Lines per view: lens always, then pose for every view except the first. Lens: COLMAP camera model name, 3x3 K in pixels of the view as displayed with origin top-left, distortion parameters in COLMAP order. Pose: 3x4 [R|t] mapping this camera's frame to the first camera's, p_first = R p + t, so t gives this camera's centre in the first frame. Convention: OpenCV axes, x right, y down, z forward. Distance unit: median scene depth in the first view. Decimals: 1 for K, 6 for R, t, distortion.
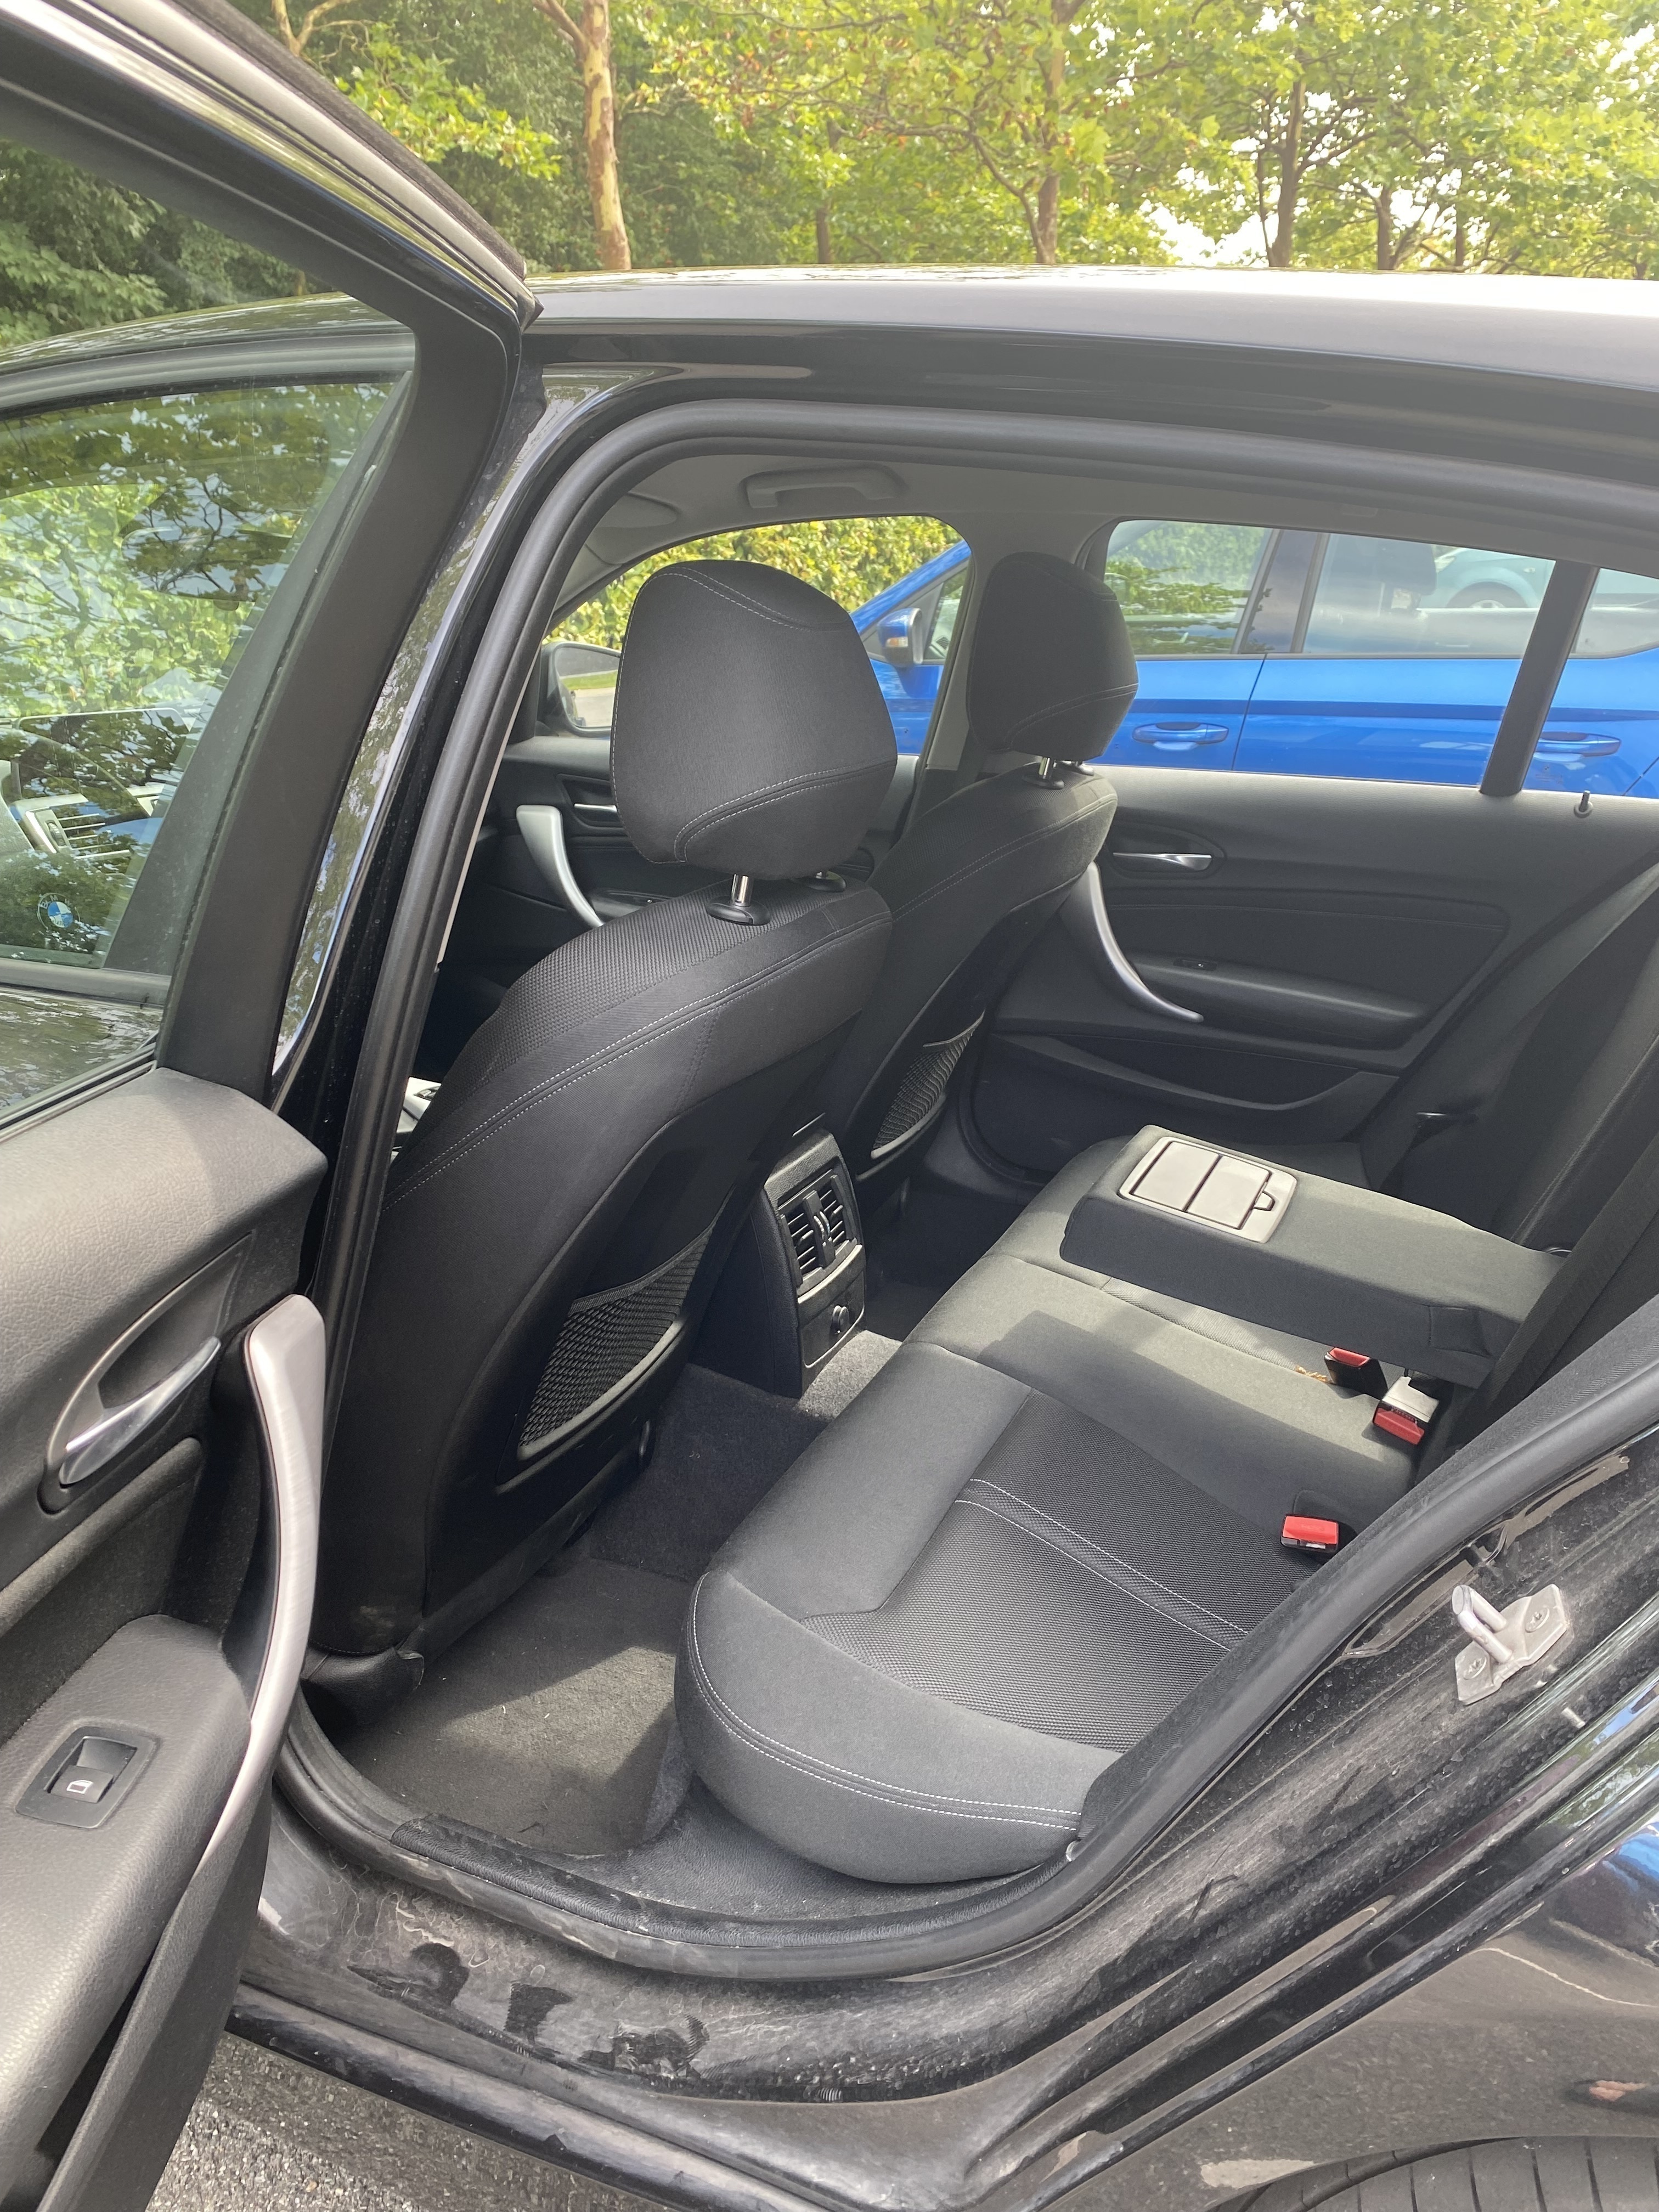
lens RADIAL K [[1685.5, 0, 829.0], [0, 1685.5, 1078.9], [0, 0, 1]] dist [0.008096, 0.002225]
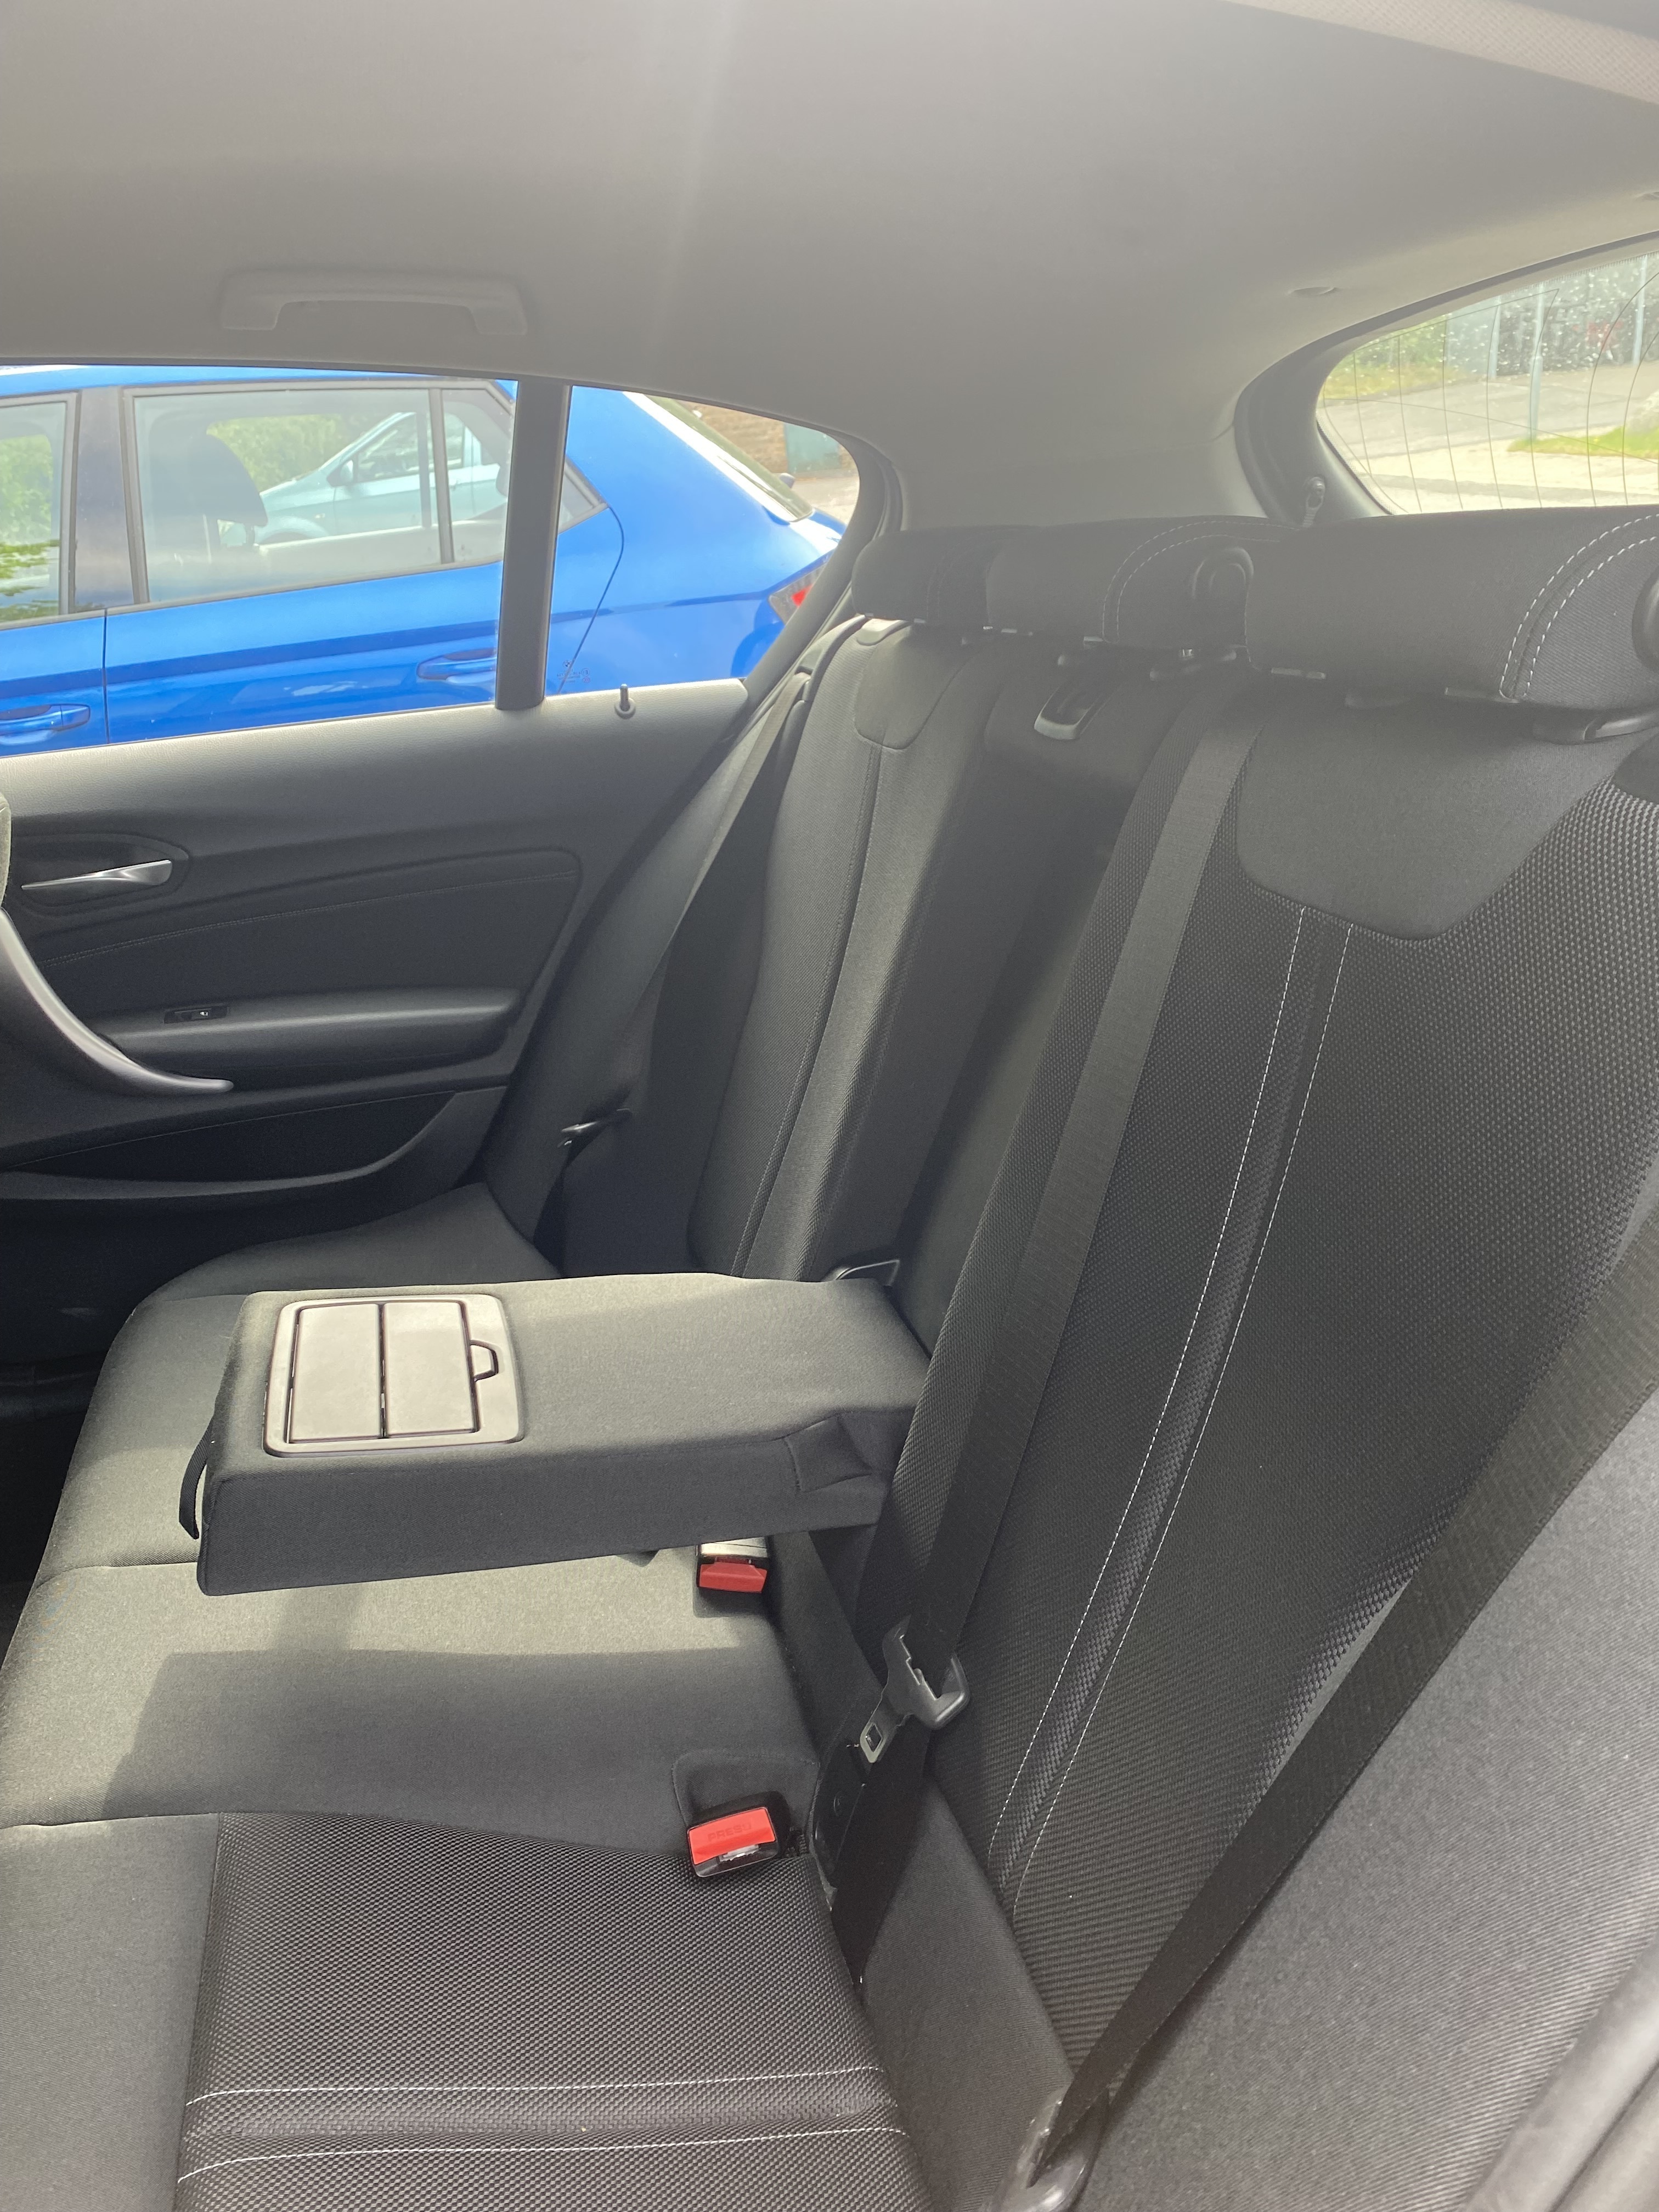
lens RADIAL K [[1685.5, 0, 829.0], [0, 1685.5, 1078.9], [0, 0, 1]] dist [0.008096, 0.002225]
pose [[0.781798, -0.282498, 0.555866, 0.024828], [0.272190, 0.956675, 0.103372, -0.046083], [-0.560986, 0.070485, 0.824819, 0.288584]]
